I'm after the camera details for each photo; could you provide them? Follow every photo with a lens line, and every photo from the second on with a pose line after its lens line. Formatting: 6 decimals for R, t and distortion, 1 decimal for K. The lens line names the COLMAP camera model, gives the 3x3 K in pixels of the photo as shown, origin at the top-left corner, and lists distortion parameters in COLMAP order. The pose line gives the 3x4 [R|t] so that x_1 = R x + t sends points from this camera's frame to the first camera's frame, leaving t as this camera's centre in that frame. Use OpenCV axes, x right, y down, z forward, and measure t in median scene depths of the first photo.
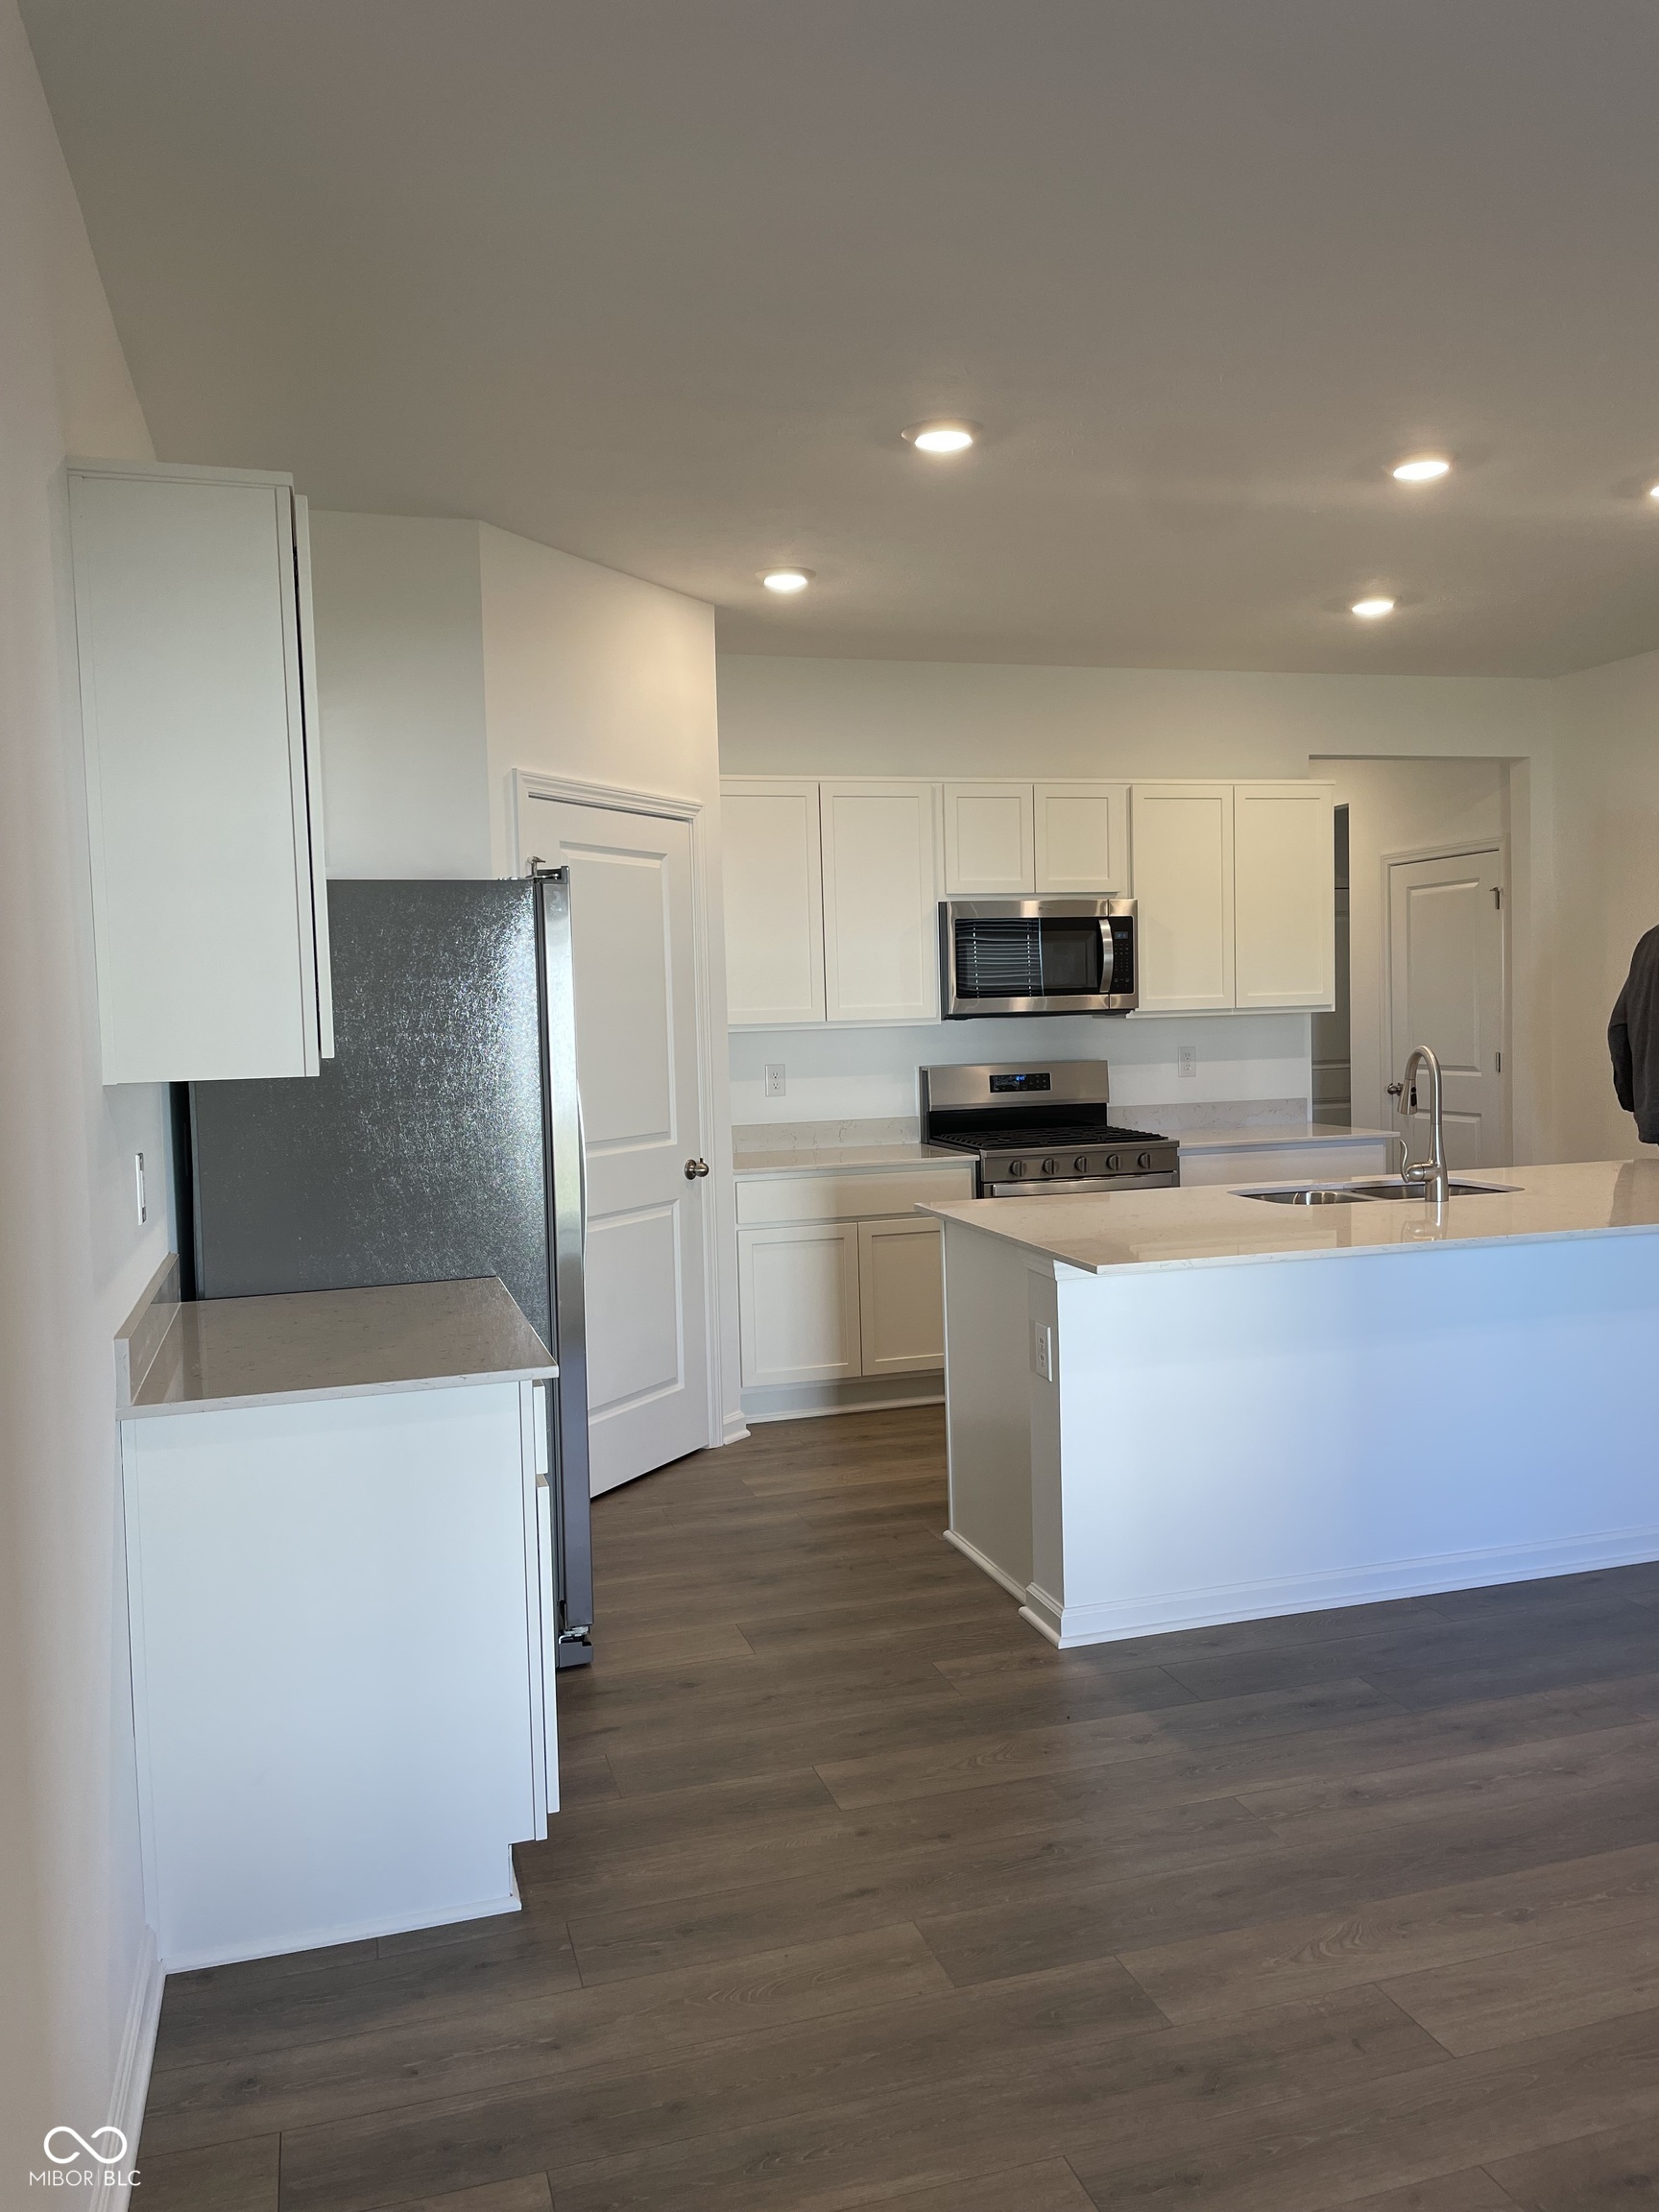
lens RADIAL K [[1663.0, 0, 816.2], [0, 1663.0, 1119.0], [0, 0, 1]] dist [0.092264, -0.050377]
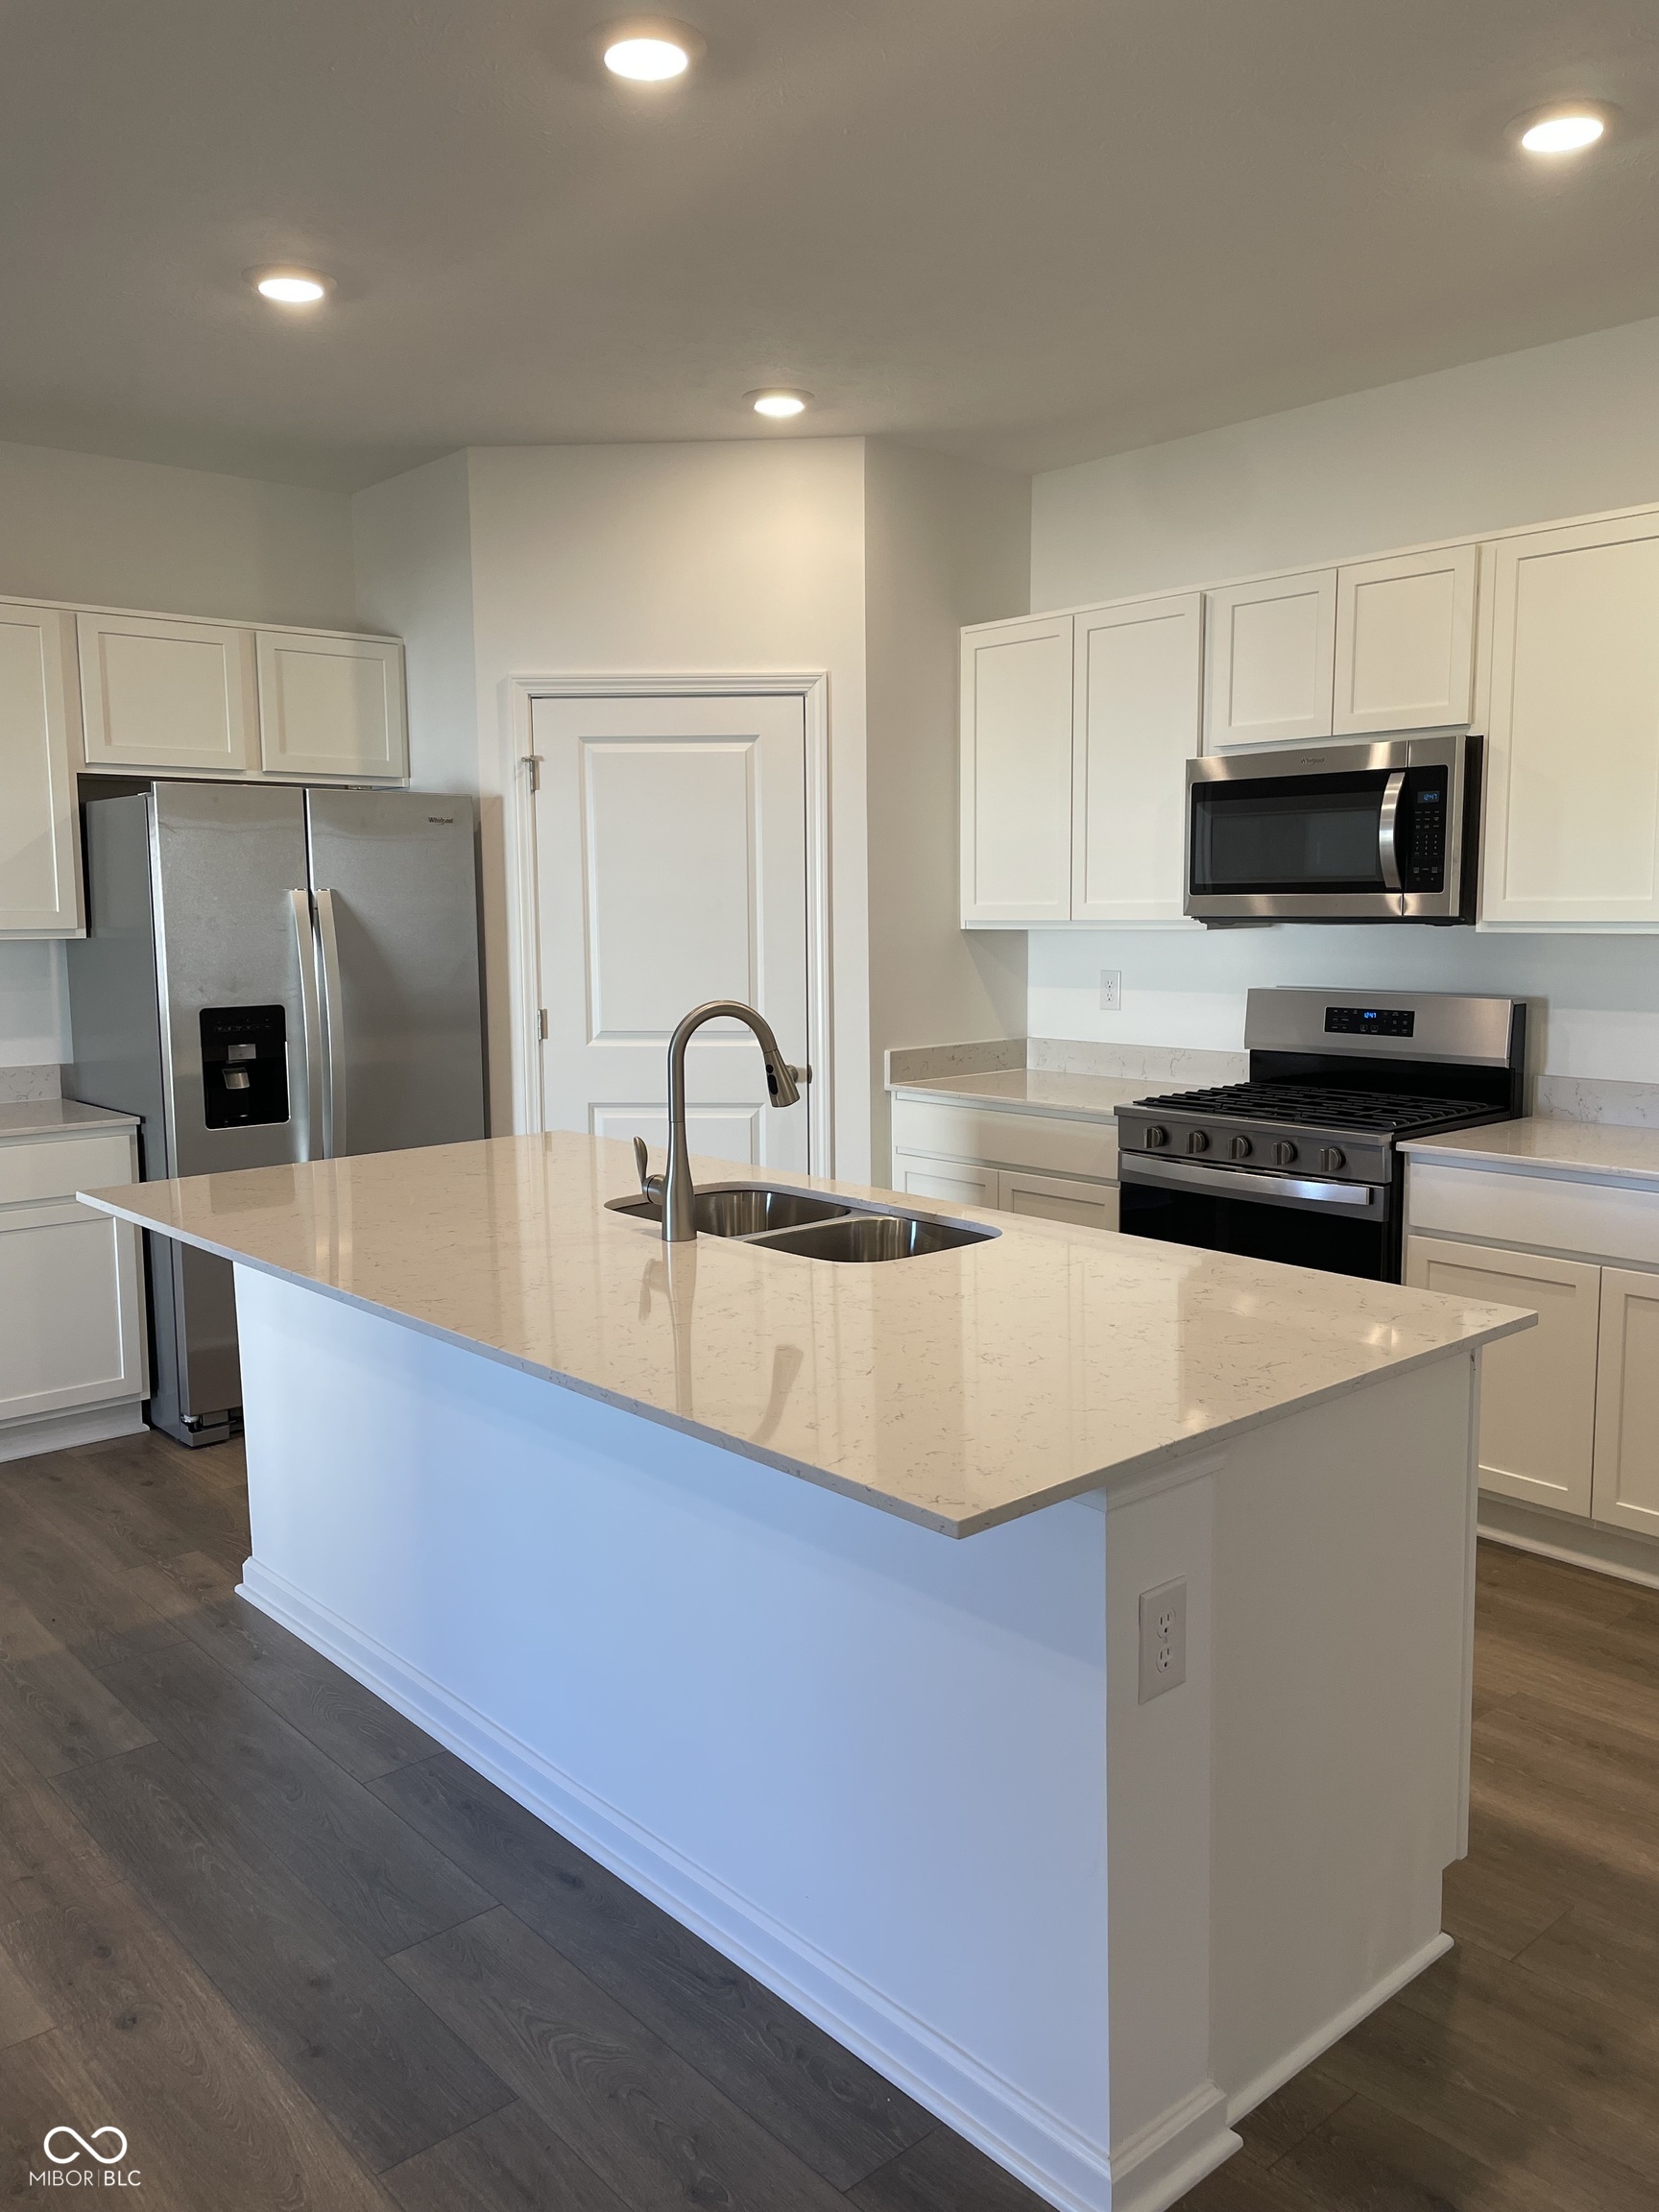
lens RADIAL K [[1663.0, 0, 835.4], [0, 1663.0, 1106.7], [0, 0, 1]] dist [0.092264, -0.050377]
pose [[0.408042, 0.139196, -0.902289, 0.672310], [-0.063427, 0.990243, 0.124081, -0.060230], [0.910757, 0.006600, 0.412889, 0.549407]]
